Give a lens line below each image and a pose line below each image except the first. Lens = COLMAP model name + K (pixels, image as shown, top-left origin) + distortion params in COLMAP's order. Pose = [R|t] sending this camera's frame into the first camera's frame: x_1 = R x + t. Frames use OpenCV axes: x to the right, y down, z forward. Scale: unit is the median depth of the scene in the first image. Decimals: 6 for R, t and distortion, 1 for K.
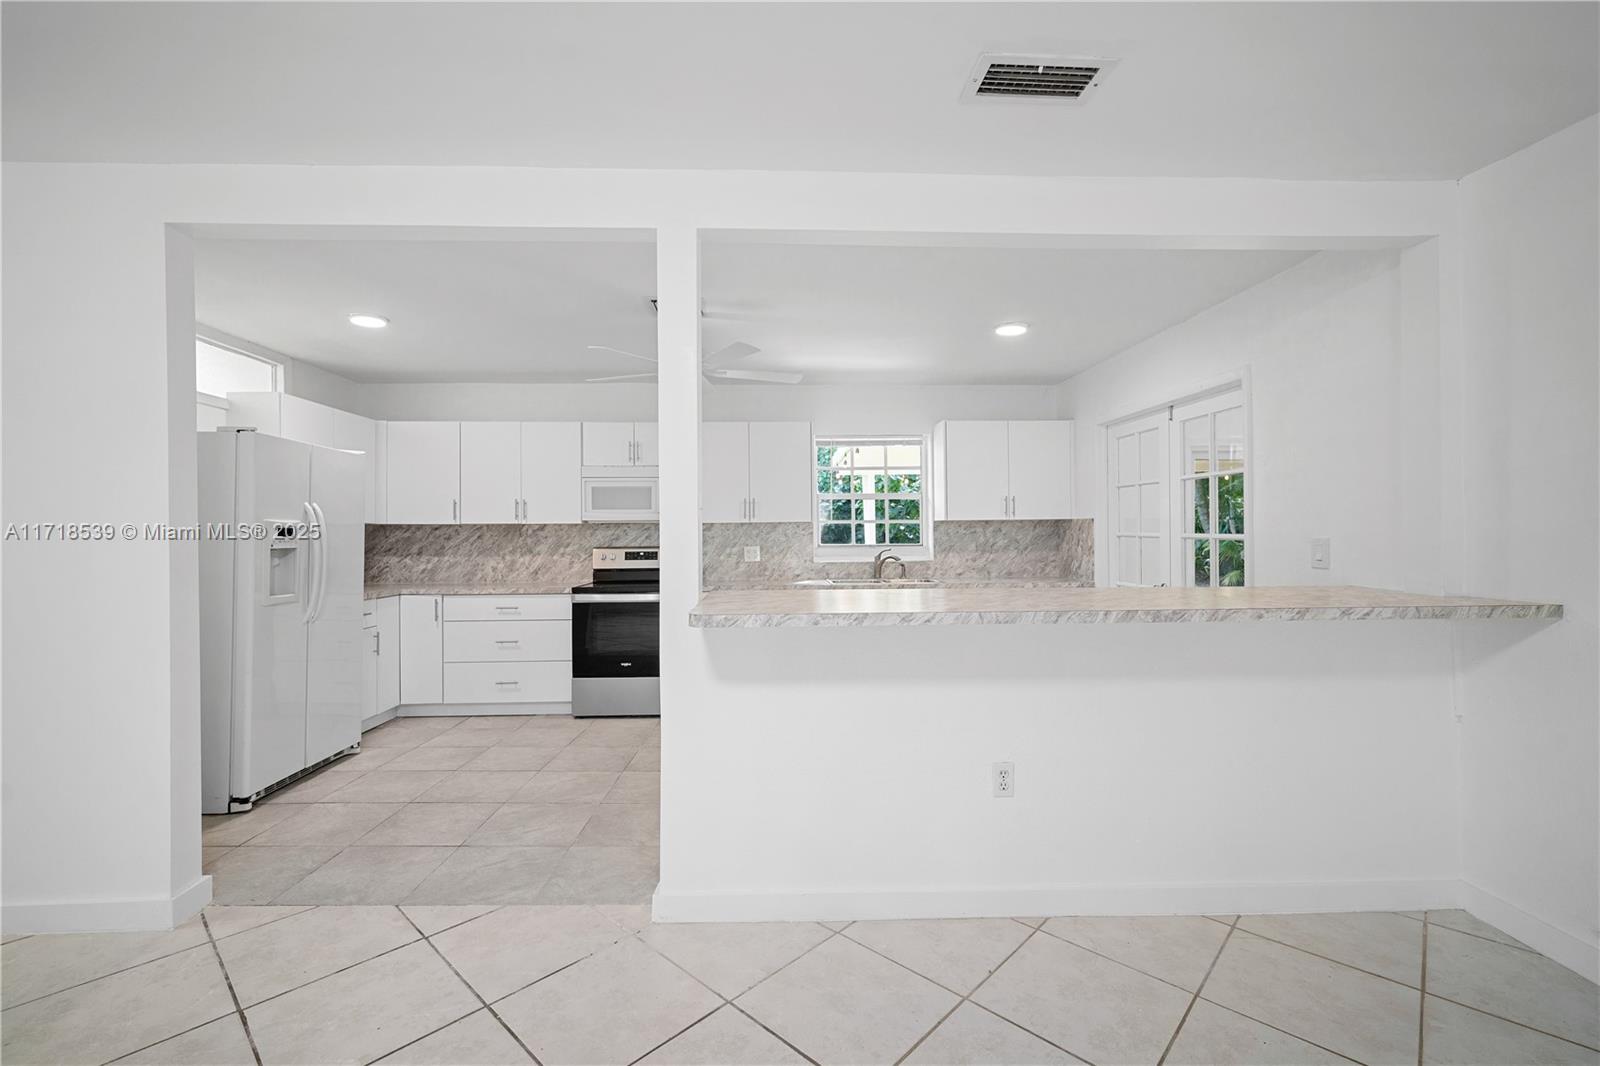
lens RADIAL K [[694.1, 0, 795.2], [0, 694.1, 531.5], [0, 0, 1]] dist [-0.005998, 0.004739]
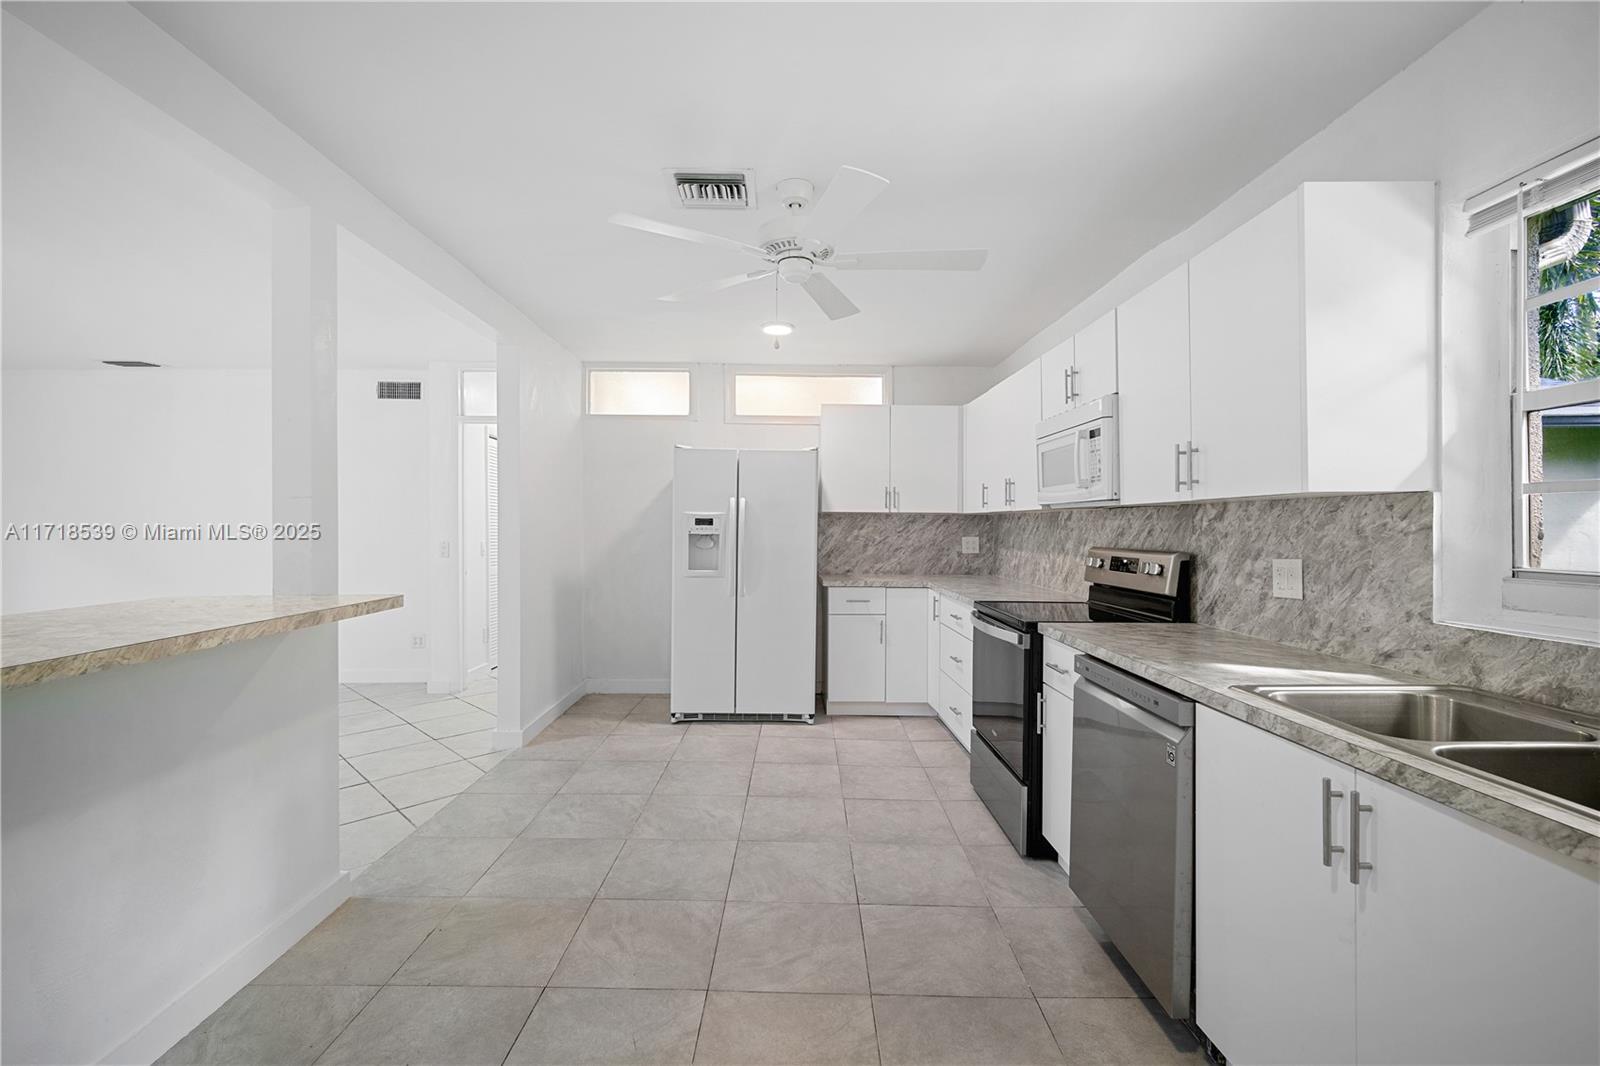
lens RADIAL K [[702.4, 0, 798.2], [0, 702.4, 524.5], [0, 0, 1]] dist [-0.001734, 0.000320]
pose [[-0.023304, 0.005616, -0.999713, 0.350801], [-0.000505, 0.999984, 0.005629, -0.000512], [0.999728, 0.000636, -0.023300, 0.747273]]
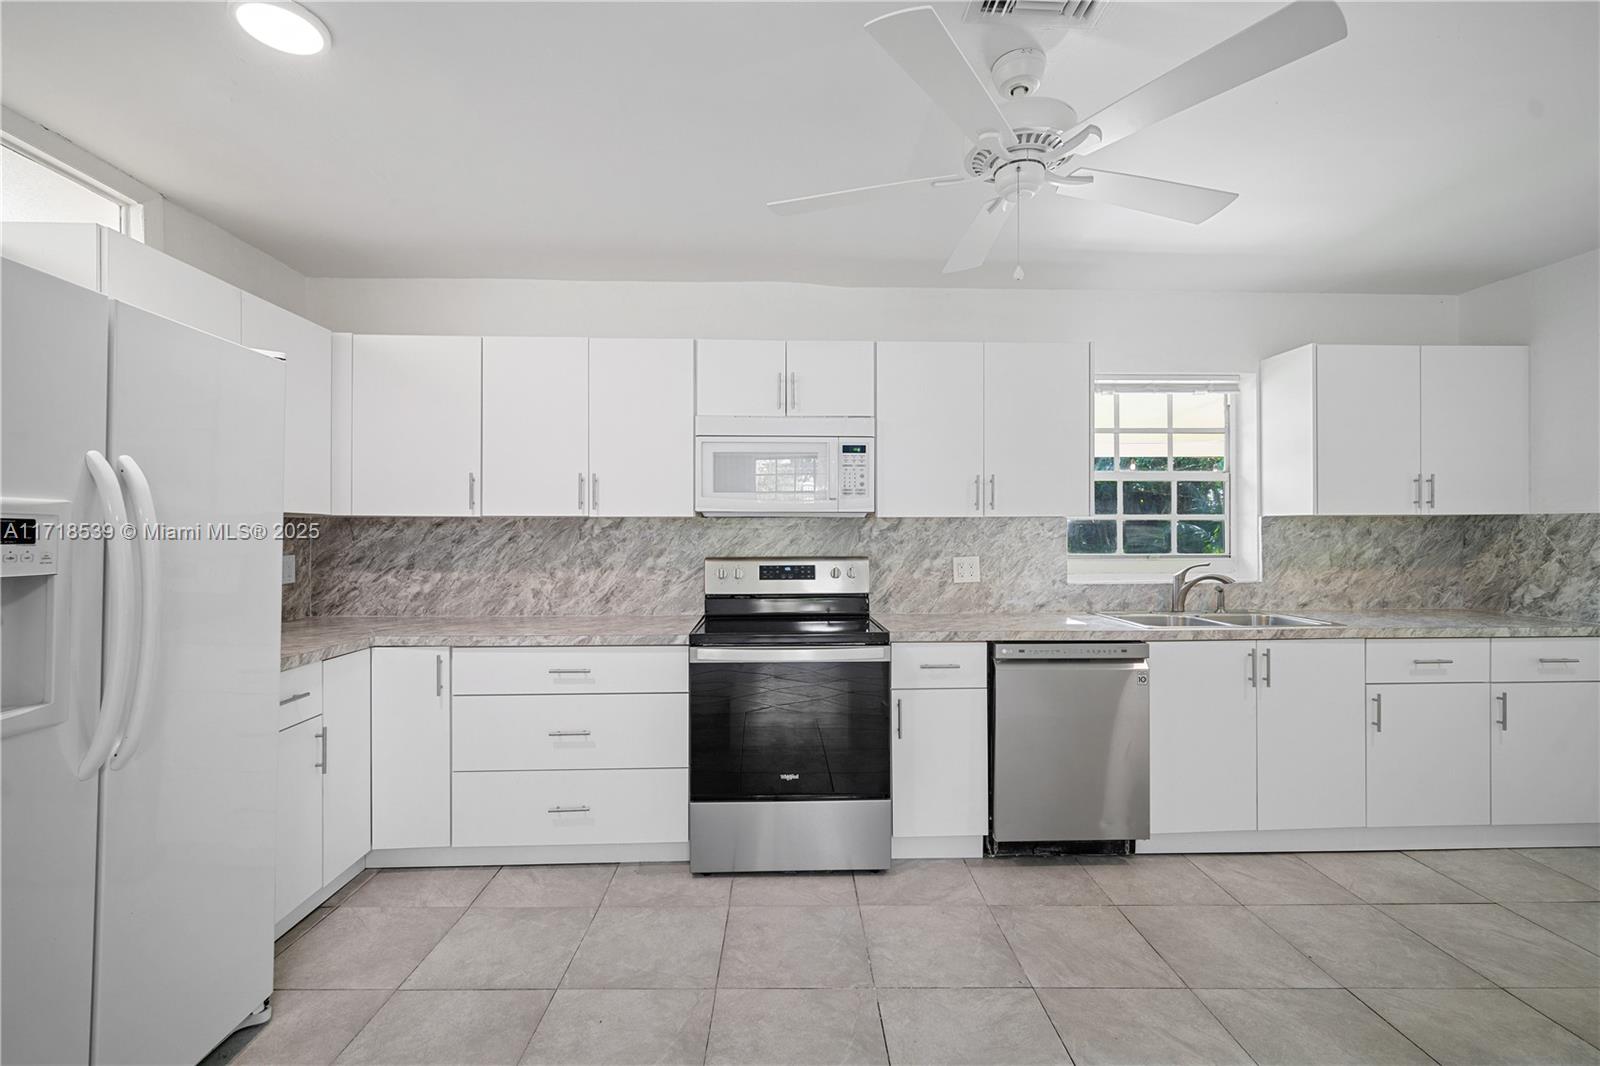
lens RADIAL K [[694.1, 0, 795.2], [0, 694.1, 531.5], [0, 0, 1]] dist [-0.005998, 0.004739]
pose [[0.999983, 0.005864, -0.000592, -0.214113], [-0.005862, 0.999978, 0.002943, -0.001485], [0.000609, -0.002940, 0.999995, 0.410391]]
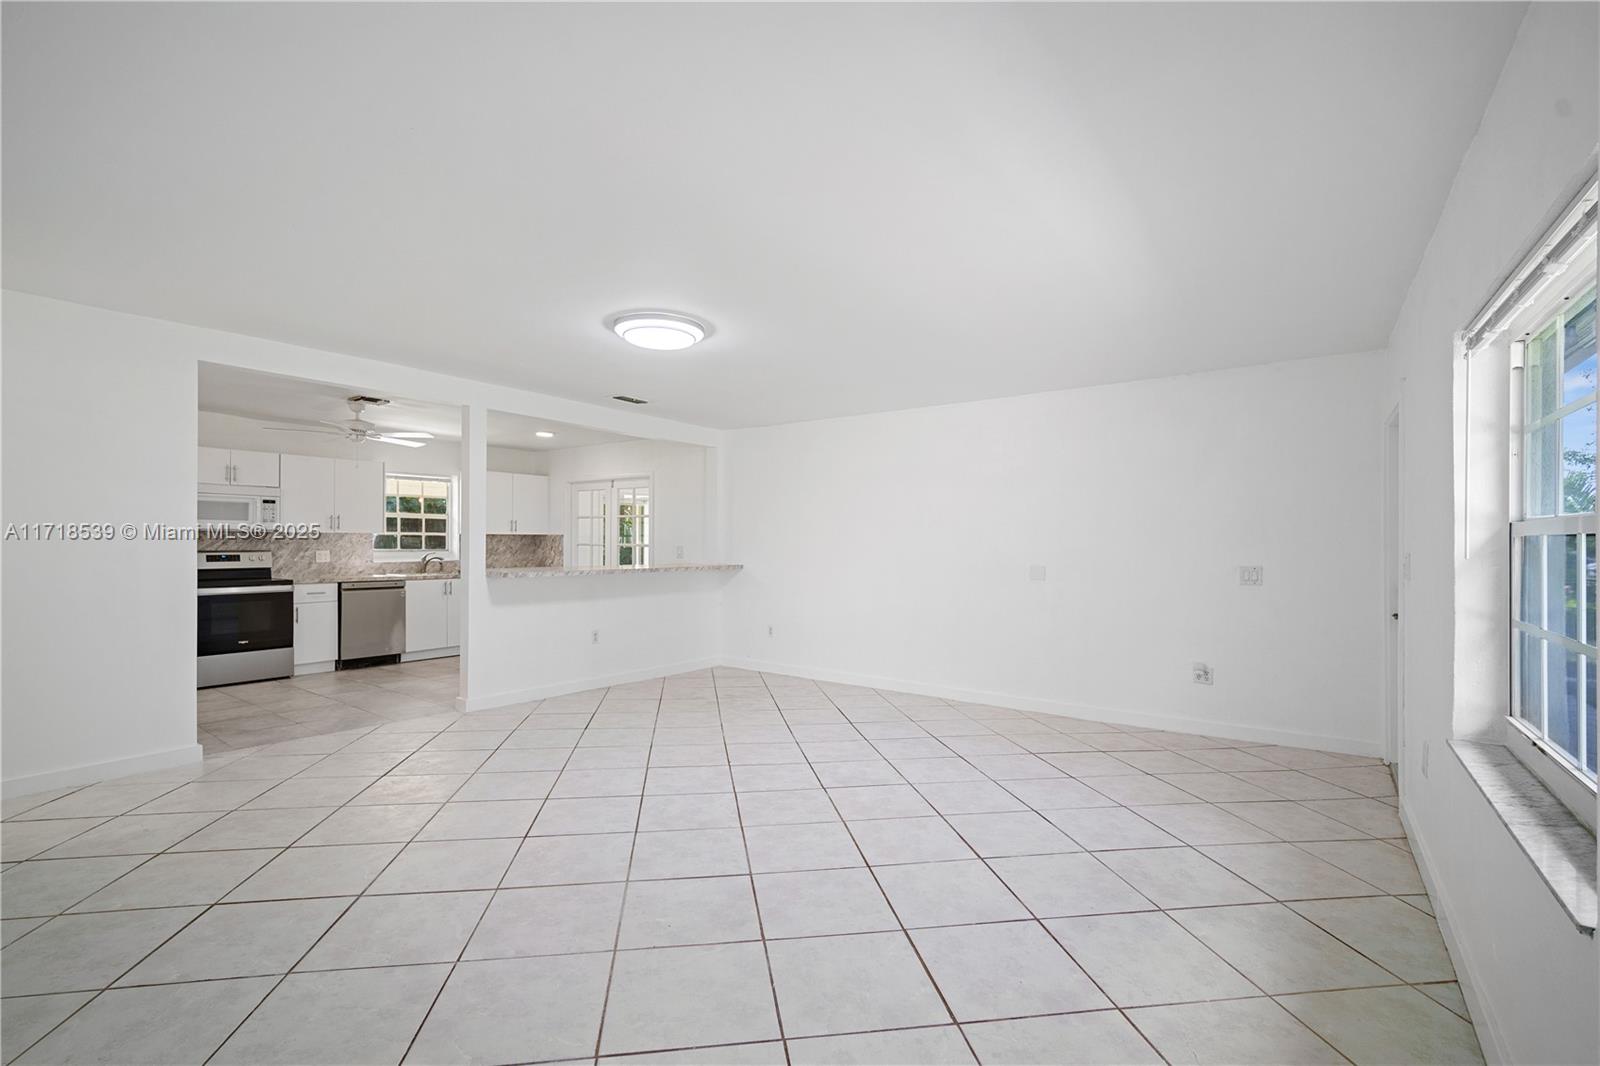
lens RADIAL K [[708.0, 0, 806.1], [0, 708.0, 544.4], [0, 0, 1]] dist [-0.001102, -0.000068]
pose [[0.611610, 0.008604, 0.791113, -0.572772], [-0.010892, 0.999938, -0.002455, 0.002976], [-0.791084, -0.007115, 0.611666, -0.548405]]
